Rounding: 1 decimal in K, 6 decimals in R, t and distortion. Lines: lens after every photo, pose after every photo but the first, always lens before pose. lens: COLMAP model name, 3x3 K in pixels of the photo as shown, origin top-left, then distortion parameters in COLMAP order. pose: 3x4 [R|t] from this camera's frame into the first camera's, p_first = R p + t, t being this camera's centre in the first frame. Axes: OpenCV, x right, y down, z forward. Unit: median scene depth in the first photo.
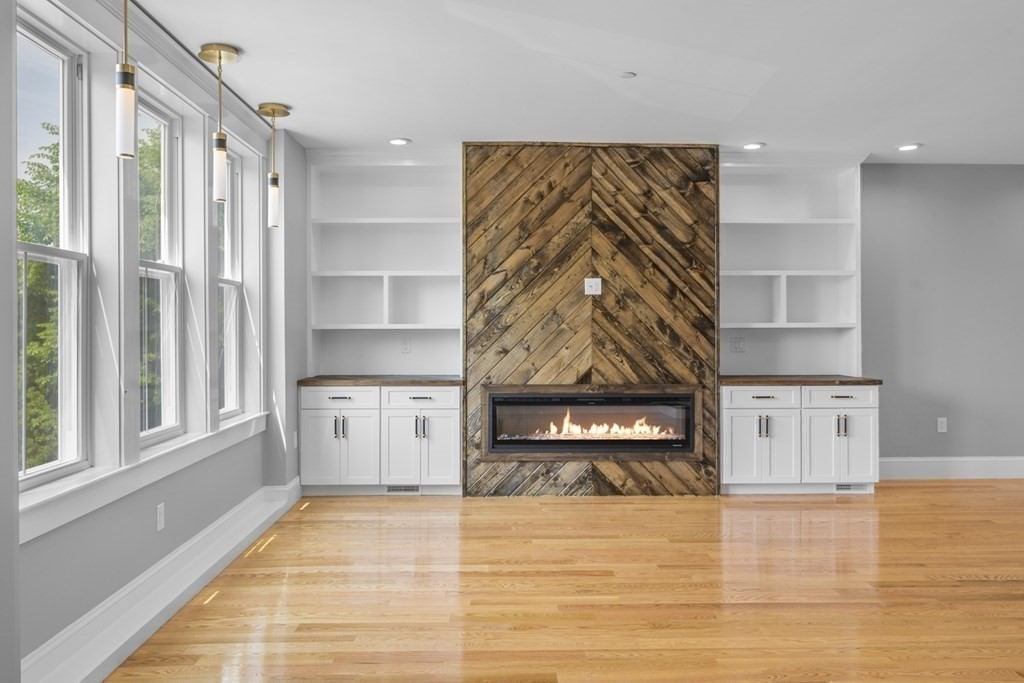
lens RADIAL K [[772.9, 0, 510.3], [0, 772.9, 333.5], [0, 0, 1]] dist [0.000775, 0.004792]
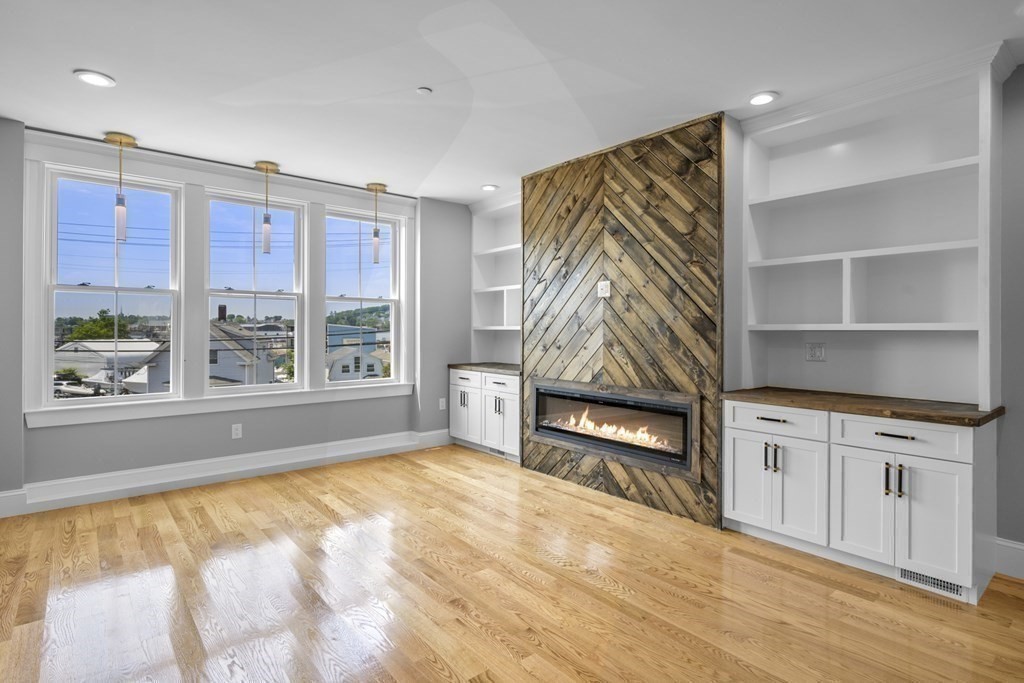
lens RADIAL K [[522.0, 0, 507.3], [0, 522.0, 333.5], [0, 0, 1]] dist [-0.003295, 0.000672]
pose [[0.616284, 0.009872, -0.787462, 0.574390], [-0.011092, 0.999931, 0.003855, -0.002829], [0.787446, 0.006358, 0.616351, 0.469630]]
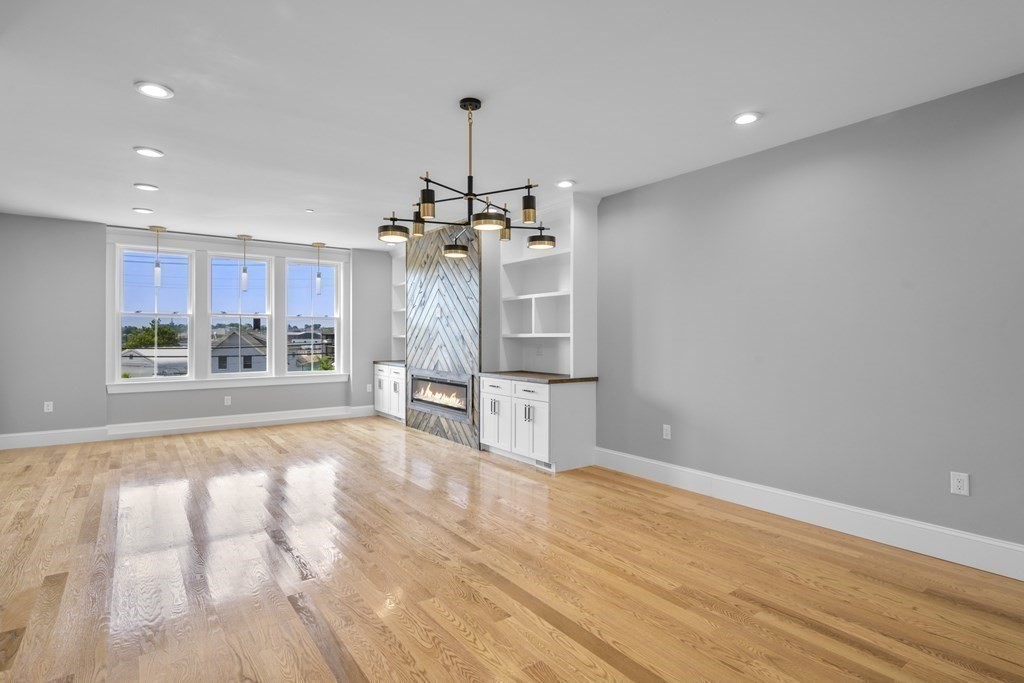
lens RADIAL K [[522.0, 0, 504.1], [0, 522.0, 340.9], [0, 0, 1]] dist [-0.003295, 0.000672]
pose [[0.560067, 0.008304, -0.828406, 1.130630], [-0.009242, 0.999950, 0.003776, -0.004337], [0.828396, 0.005542, 0.560116, 0.479316]]
